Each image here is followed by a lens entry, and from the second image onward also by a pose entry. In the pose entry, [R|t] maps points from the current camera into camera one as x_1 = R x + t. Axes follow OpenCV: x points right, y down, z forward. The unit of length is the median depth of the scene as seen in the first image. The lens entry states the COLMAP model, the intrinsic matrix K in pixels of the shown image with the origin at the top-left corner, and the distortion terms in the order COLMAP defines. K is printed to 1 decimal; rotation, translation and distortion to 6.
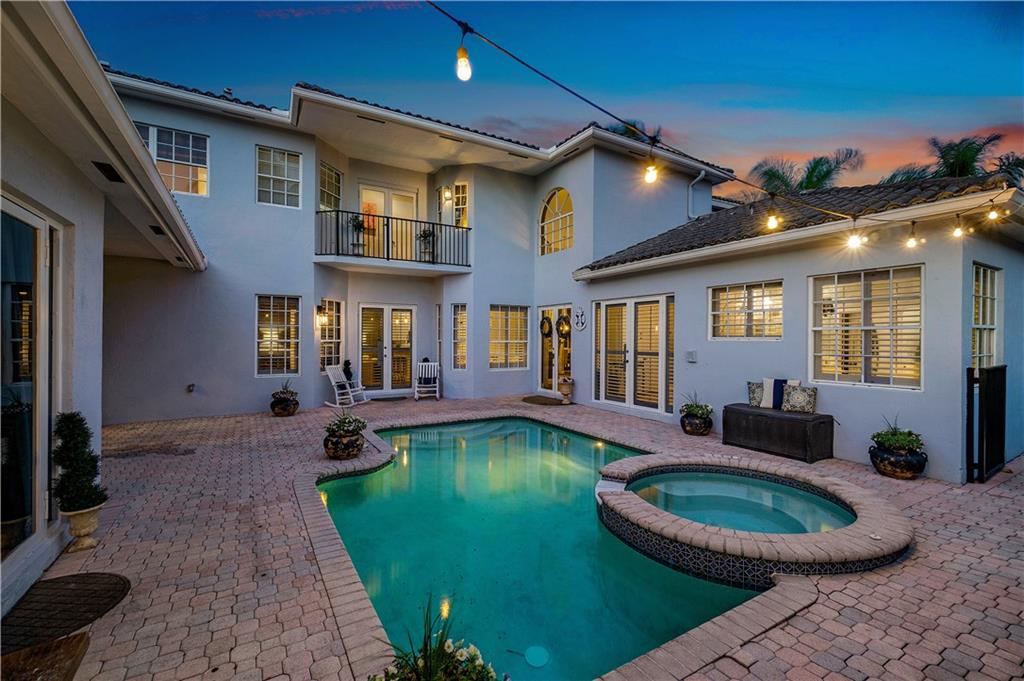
lens RADIAL K [[443.9, 0, 506.7], [0, 443.9, 340.8], [0, 0, 1]] dist [-0.003826, 0.000138]
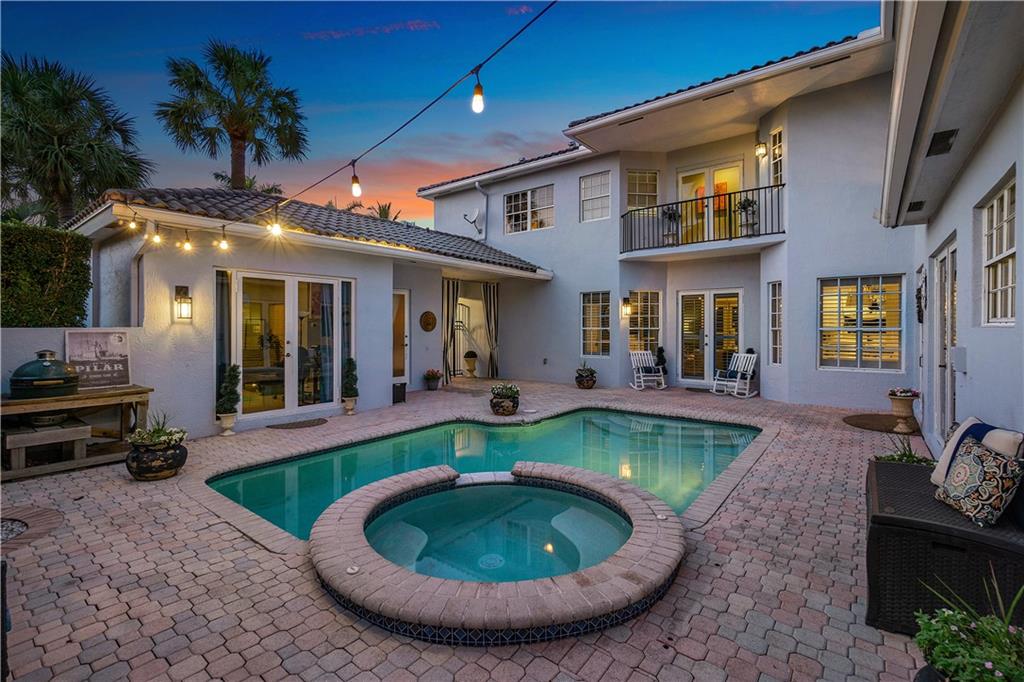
lens RADIAL K [[449.0, 0, 515.3], [0, 449.0, 328.6], [0, 0, 1]] dist [-0.008824, -0.000050]
pose [[0.372429, -0.001552, -0.928059, 0.534391], [-0.001105, 0.999997, -0.002115, 0.002886], [0.928060, 0.001813, 0.372427, 0.306375]]
